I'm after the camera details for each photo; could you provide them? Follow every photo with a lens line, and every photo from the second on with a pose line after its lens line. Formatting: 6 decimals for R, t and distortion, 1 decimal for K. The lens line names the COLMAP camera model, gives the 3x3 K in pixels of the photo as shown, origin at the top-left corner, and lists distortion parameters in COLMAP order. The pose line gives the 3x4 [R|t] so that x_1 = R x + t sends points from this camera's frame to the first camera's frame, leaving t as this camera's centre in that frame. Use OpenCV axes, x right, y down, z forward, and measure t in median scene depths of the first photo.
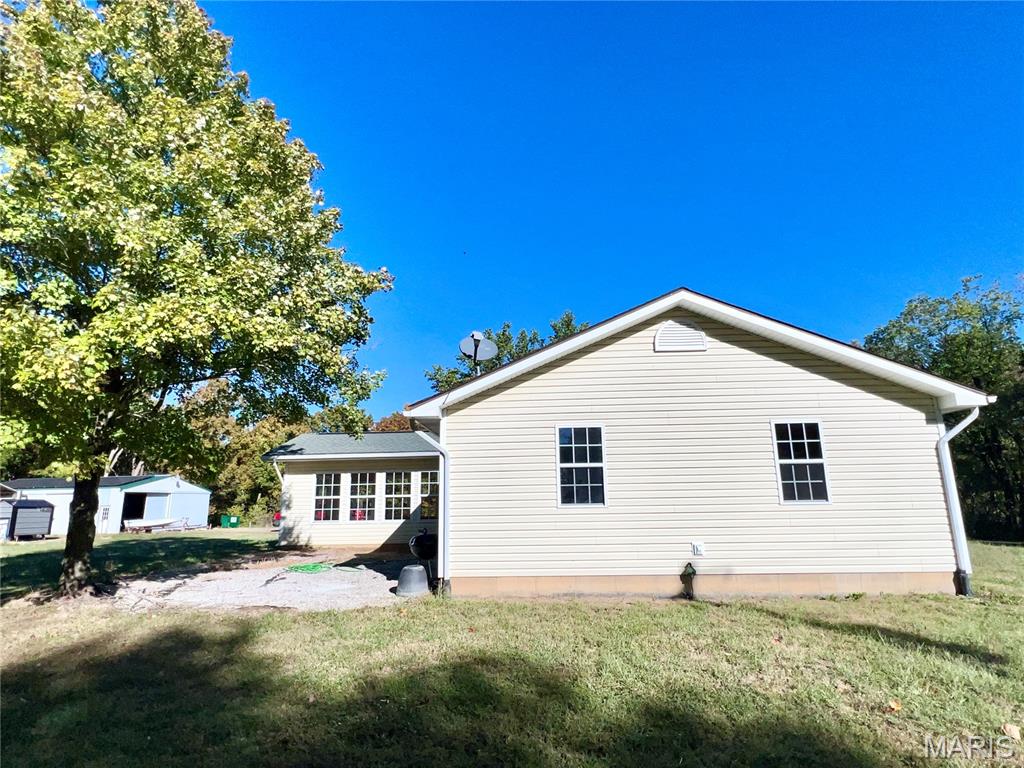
lens RADIAL K [[521.1, 0, 512.4], [0, 521.1, 382.6], [0, 0, 1]] dist [0.000342, -0.000378]
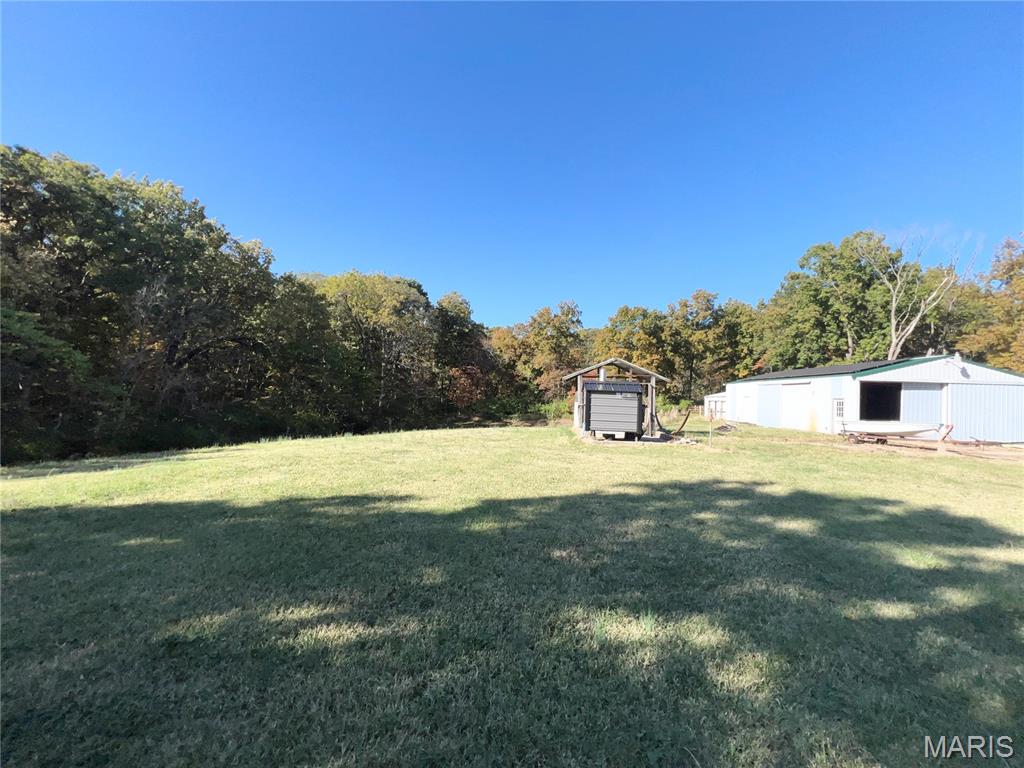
lens RADIAL K [[405.8, 0, 493.1], [0, 405.8, 384.2], [0, 0, 1]] dist [-0.002318, 0.000572]
pose [[0.054154, -0.004616, -0.998522, -0.912487], [0.191871, 0.981403, 0.005869, 0.485538], [0.979925, -0.191905, 0.054033, 2.040995]]
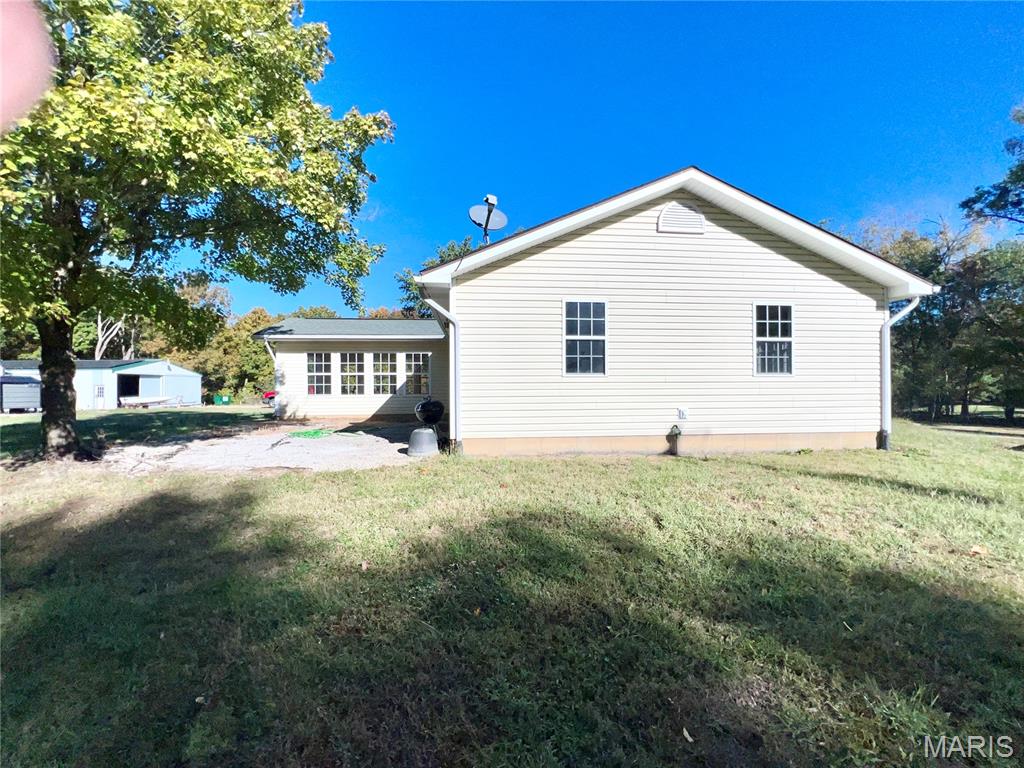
lens RADIAL K [[405.8, 0, 509.9], [0, 405.8, 379.7], [0, 0, 1]] dist [-0.002318, 0.000572]
pose [[0.990597, 0.013023, 0.136187, -0.130726], [-0.039793, 0.979846, 0.195751, 0.086677], [-0.130893, -0.199330, 0.971151, 0.202178]]
